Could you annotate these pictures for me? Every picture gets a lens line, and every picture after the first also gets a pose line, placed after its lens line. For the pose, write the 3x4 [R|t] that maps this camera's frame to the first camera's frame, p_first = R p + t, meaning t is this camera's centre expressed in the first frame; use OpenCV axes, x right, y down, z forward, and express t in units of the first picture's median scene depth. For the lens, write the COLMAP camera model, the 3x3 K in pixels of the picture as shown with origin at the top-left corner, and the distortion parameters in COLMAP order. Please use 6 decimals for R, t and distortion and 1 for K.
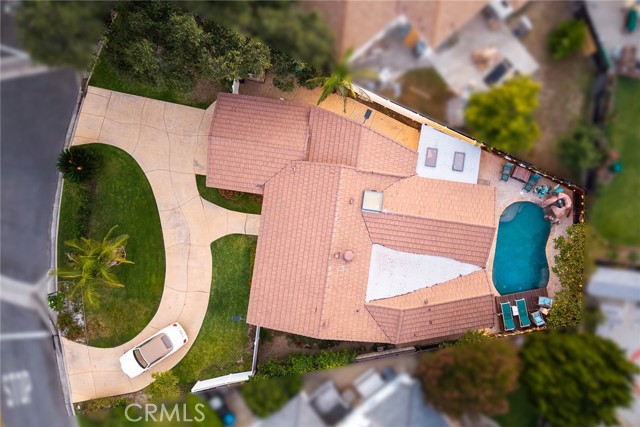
lens RADIAL K [[554.7, 0, 320.0], [0, 554.7, 213.5], [0, 0, 1]] dist [0.013608, 0.001261]
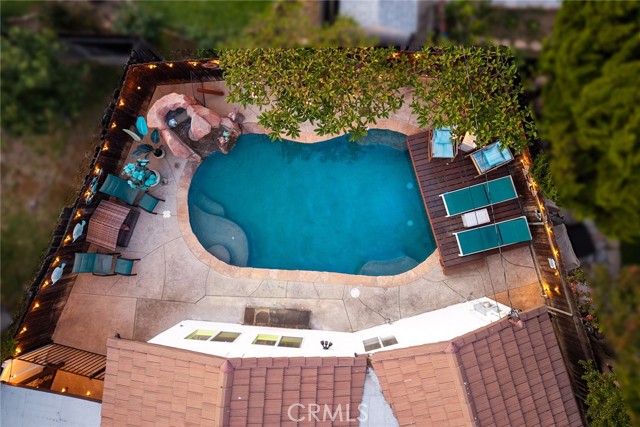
lens RADIAL K [[455.2, 0, 342.8], [0, 455.2, 179.5], [0, 0, 1]] dist [0.005600, 0.003080]
pose [[-0.076577, -0.992250, 0.097860, 0.354866], [0.996898, -0.074407, 0.025639, 0.080228], [-0.018158, 0.099520, 0.994870, 0.697991]]
